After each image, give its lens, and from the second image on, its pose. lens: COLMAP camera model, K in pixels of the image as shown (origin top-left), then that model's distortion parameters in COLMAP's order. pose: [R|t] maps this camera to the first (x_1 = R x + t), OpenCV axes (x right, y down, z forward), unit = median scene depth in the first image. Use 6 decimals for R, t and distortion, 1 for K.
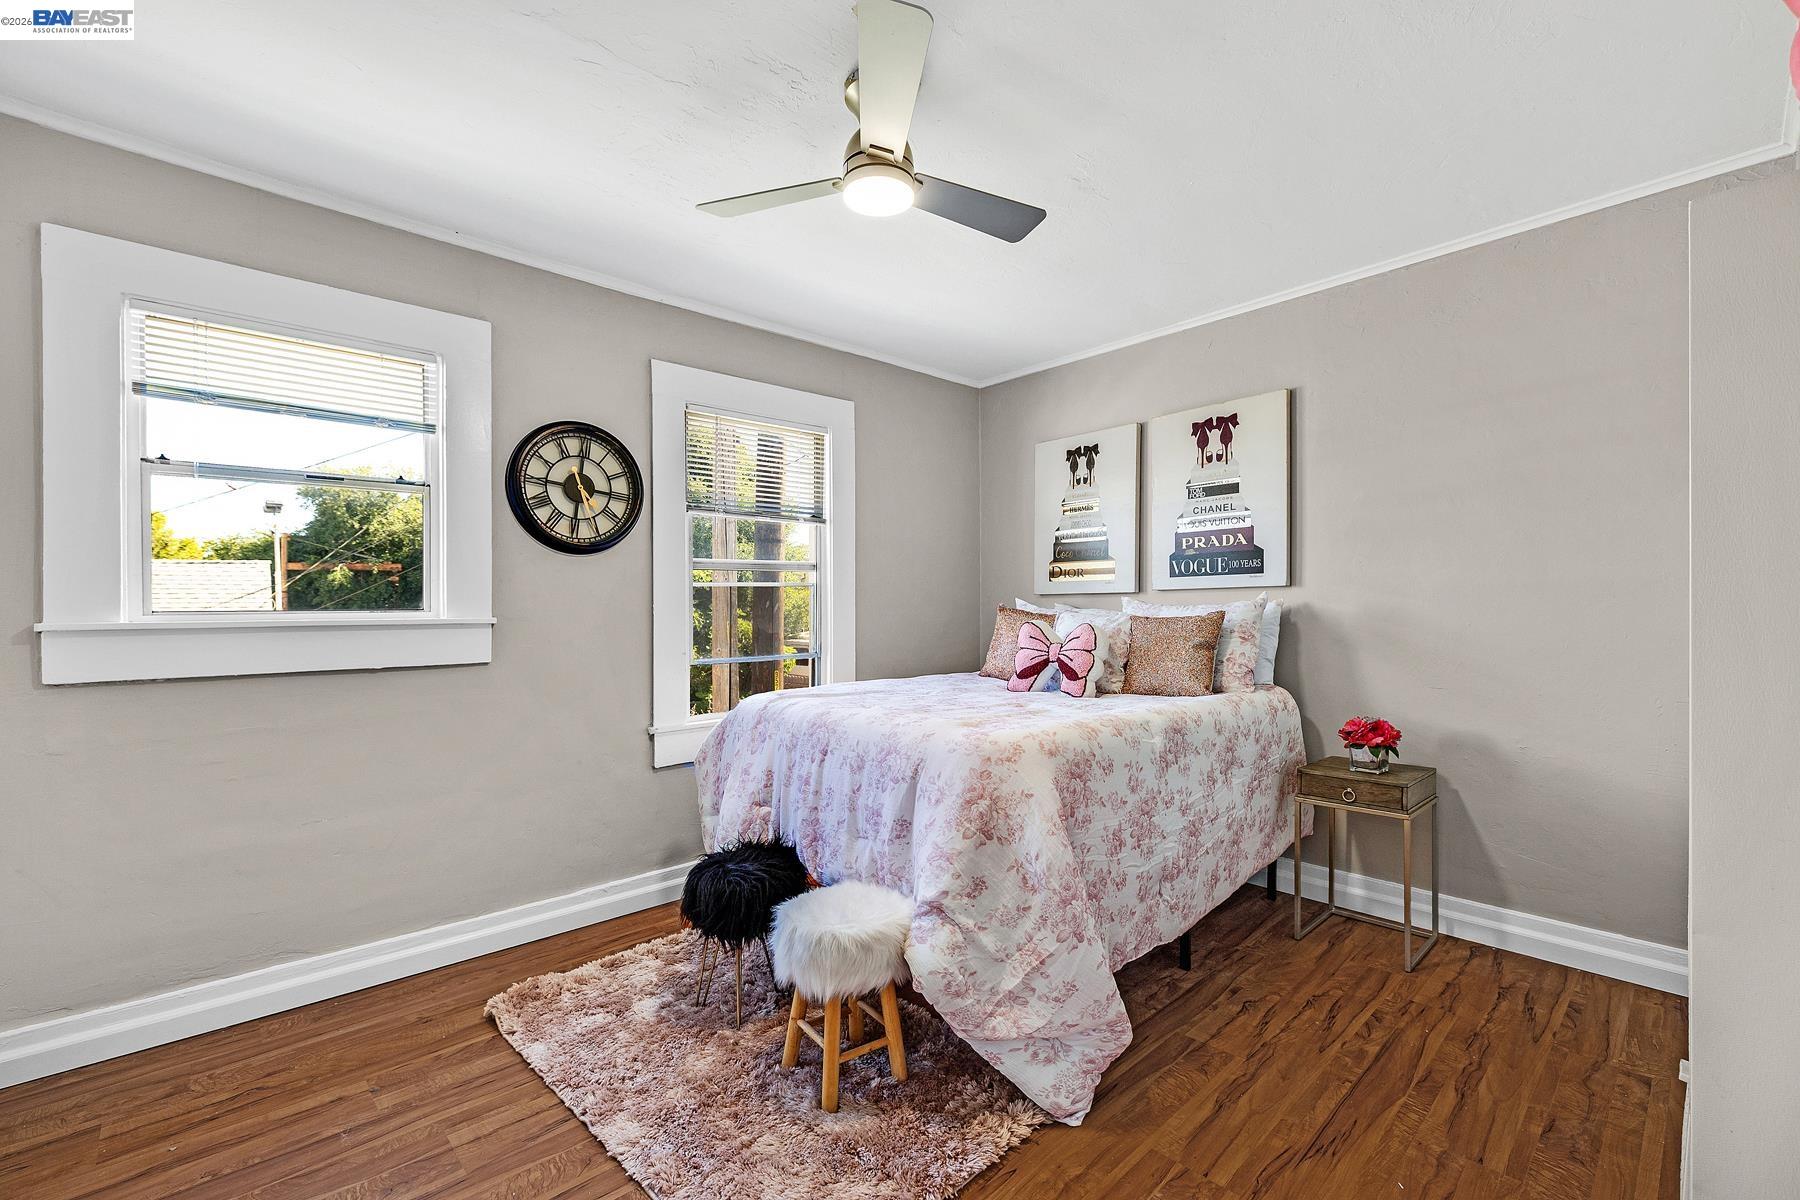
lens RADIAL K [[781.0, 0, 896.4], [0, 781.0, 640.4], [0, 0, 1]] dist [-0.002120, -0.000174]
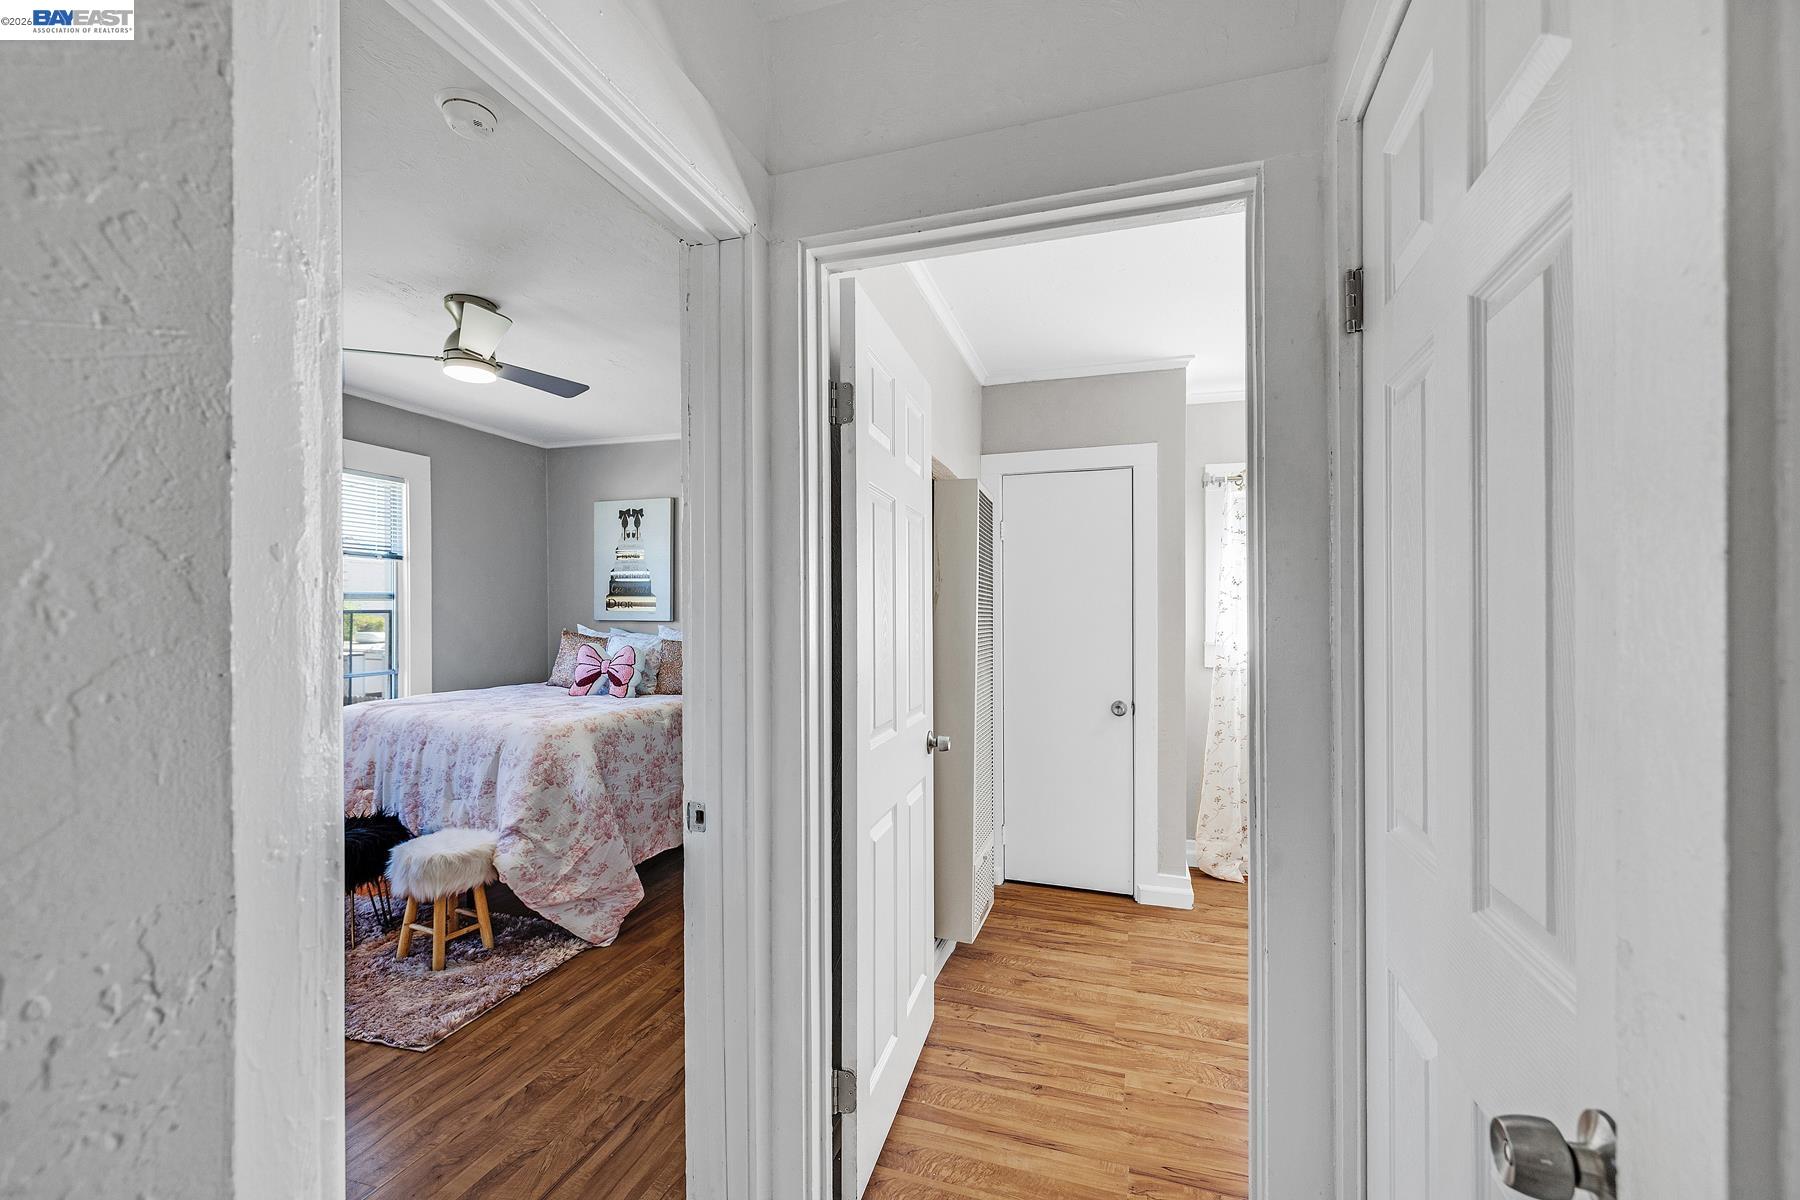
lens RADIAL K [[781.0, 0, 896.4], [0, 781.0, 640.4], [0, 0, 1]] dist [-0.002120, -0.000174]
pose [[0.867176, -0.003782, 0.497988, -0.052626], [0.008957, 0.999928, -0.008003, -0.020757], [-0.497922, 0.011401, 0.867147, -0.619798]]
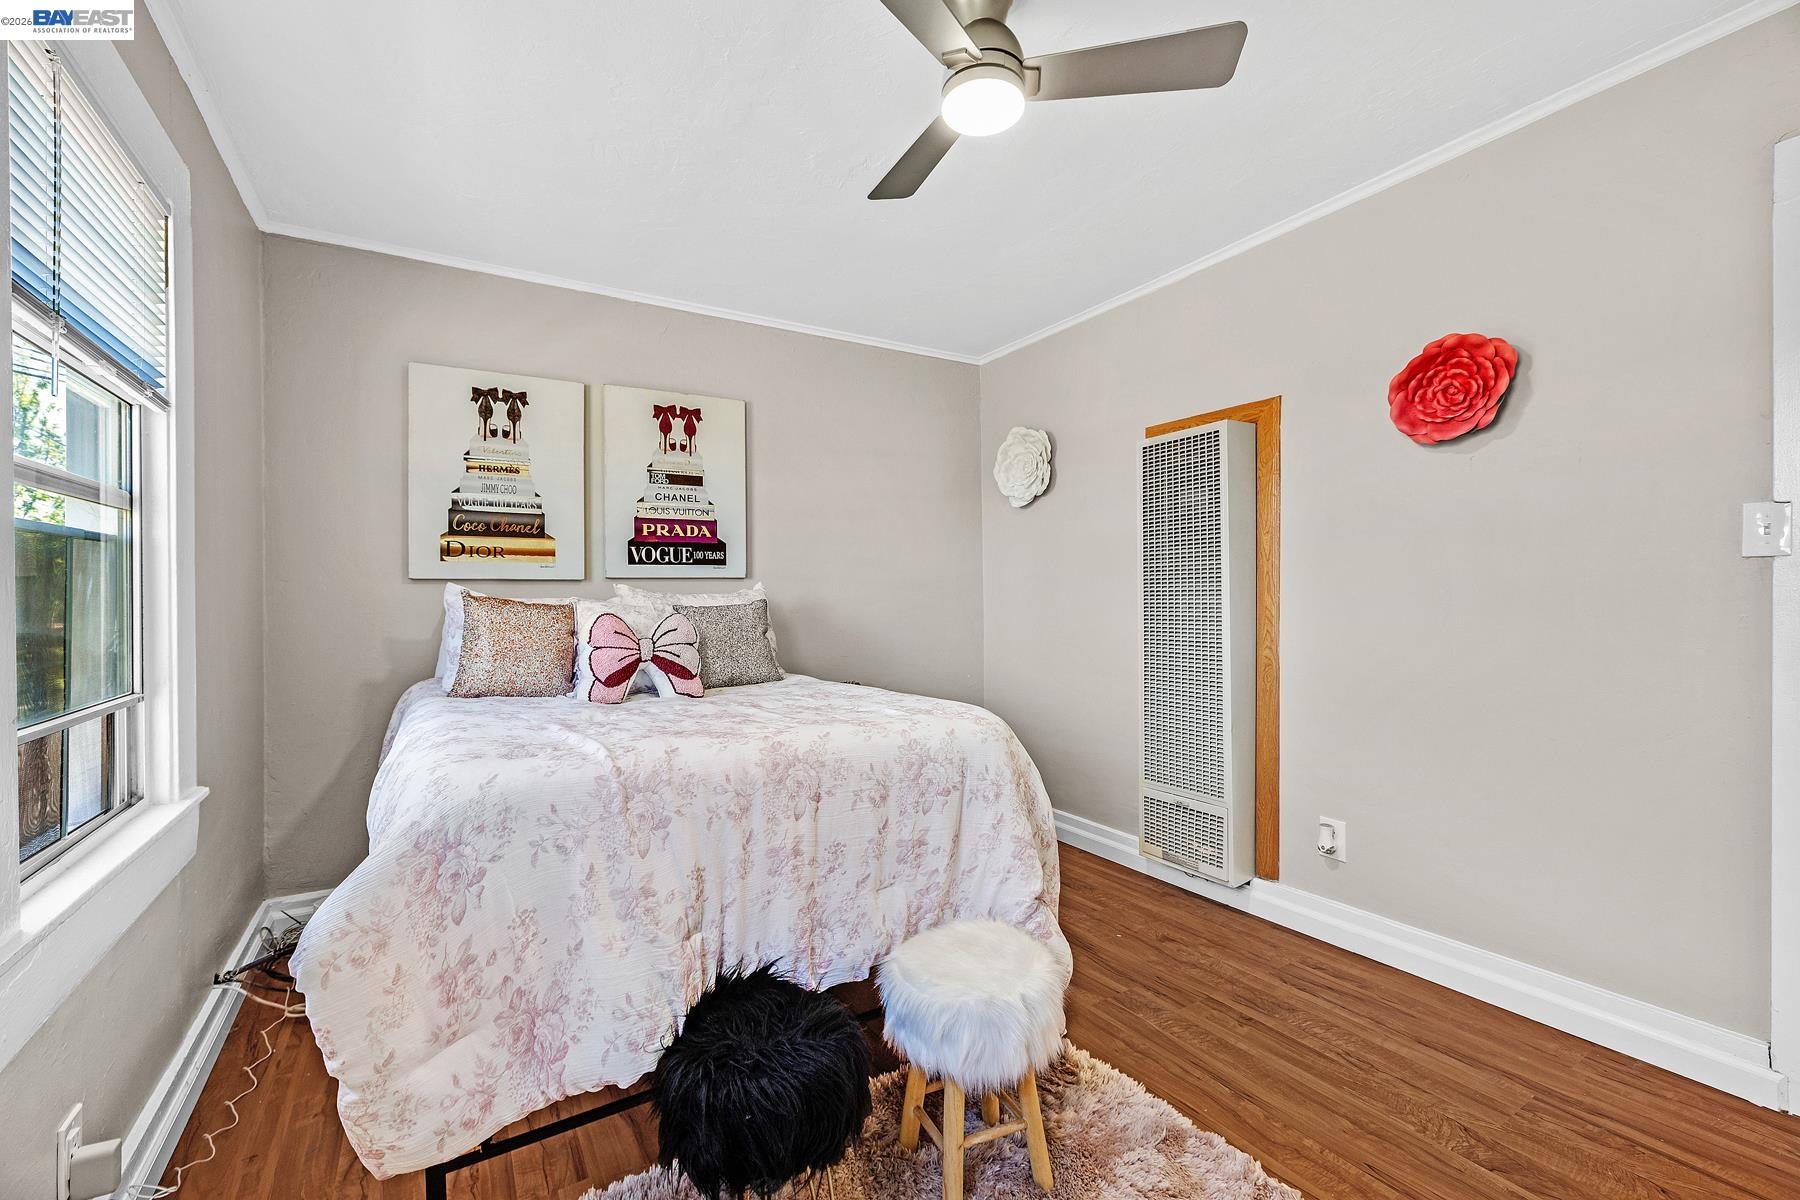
lens RADIAL K [[757.7, 0, 943.6], [0, 757.7, 609.1], [0, 0, 1]] dist [-0.000821, 0.000006]
pose [[0.177786, -0.006632, 0.984047, -0.717967], [0.047875, 0.998851, -0.001918, -0.014668], [-0.982904, 0.047452, 0.177899, 0.757741]]
